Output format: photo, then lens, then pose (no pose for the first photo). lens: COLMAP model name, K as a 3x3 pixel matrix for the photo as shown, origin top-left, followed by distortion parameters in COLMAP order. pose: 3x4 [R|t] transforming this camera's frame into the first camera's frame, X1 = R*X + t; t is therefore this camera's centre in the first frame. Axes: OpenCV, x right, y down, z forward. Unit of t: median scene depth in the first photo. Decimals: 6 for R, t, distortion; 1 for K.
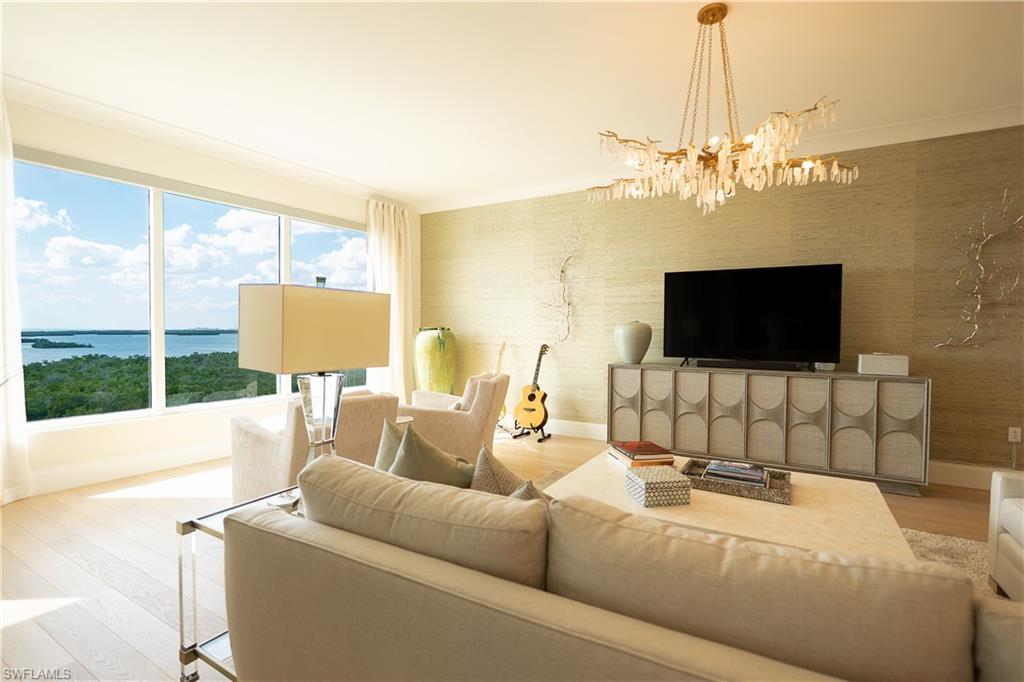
lens RADIAL K [[464.6, 0, 512.0], [0, 464.6, 341.0], [0, 0, 1]] dist [0.034852, 0.000021]
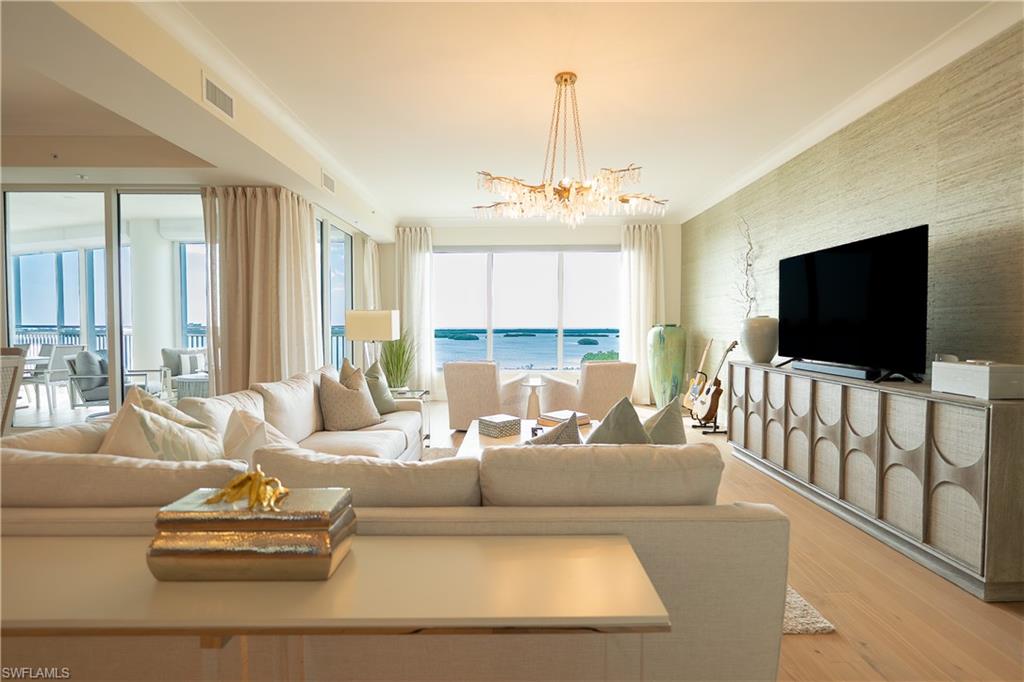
lens RADIAL K [[466.4, 0, 519.2], [0, 466.4, 341.5], [0, 0, 1]] dist [-0.009987, -0.000119]
pose [[0.488007, 0.027844, -0.872396, 0.697564], [-0.026826, 0.999497, 0.016894, 0.004230], [0.872428, 0.015159, 0.488508, 0.127229]]
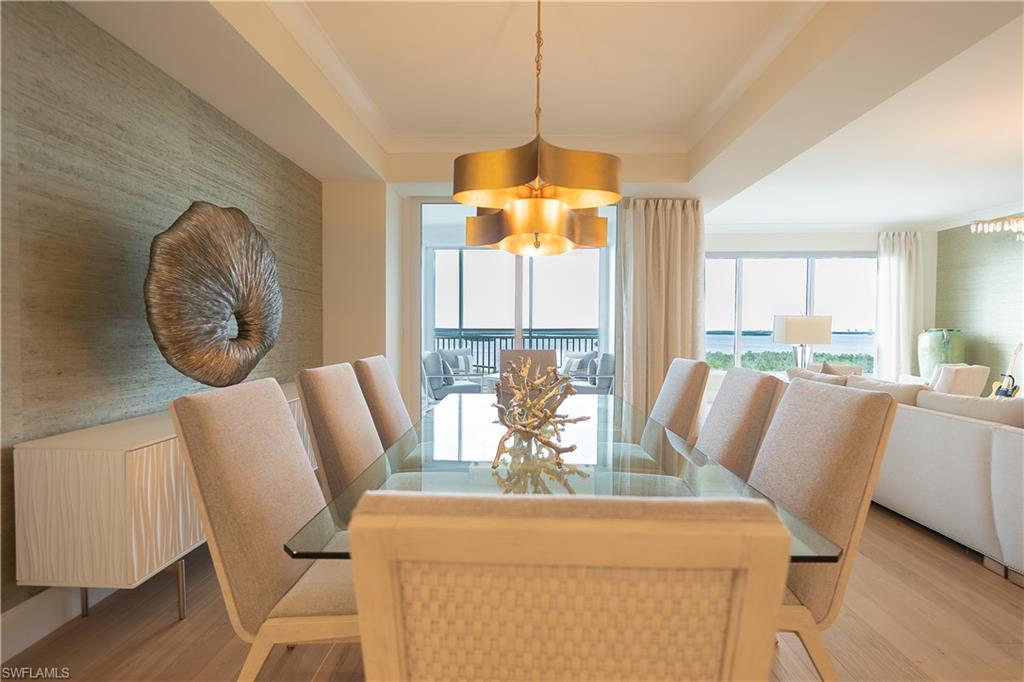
lens RADIAL K [[462.5, 0, 512.0], [0, 462.5, 341.0], [0, 0, 1]] dist [-0.007303, -0.000125]
pose [[0.456570, 0.027956, -0.889248, 0.394058], [-0.031917, 0.999377, 0.015030, 0.020455], [0.889115, 0.021520, 0.457178, -0.529900]]
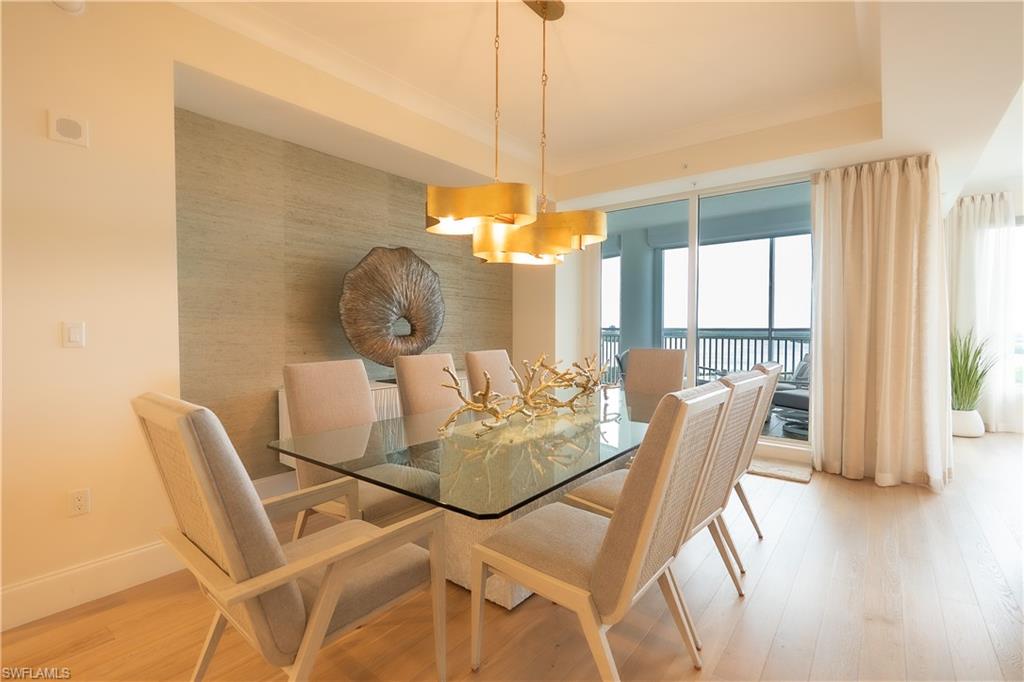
lens RADIAL K [[466.4, 0, 519.2], [0, 466.4, 341.5], [0, 0, 1]] dist [-0.009987, -0.000119]
pose [[-0.162047, 0.030962, -0.986297, 0.511481], [-0.029757, 0.998900, 0.036246, 0.012838], [0.986334, 0.035223, -0.160947, -0.284954]]
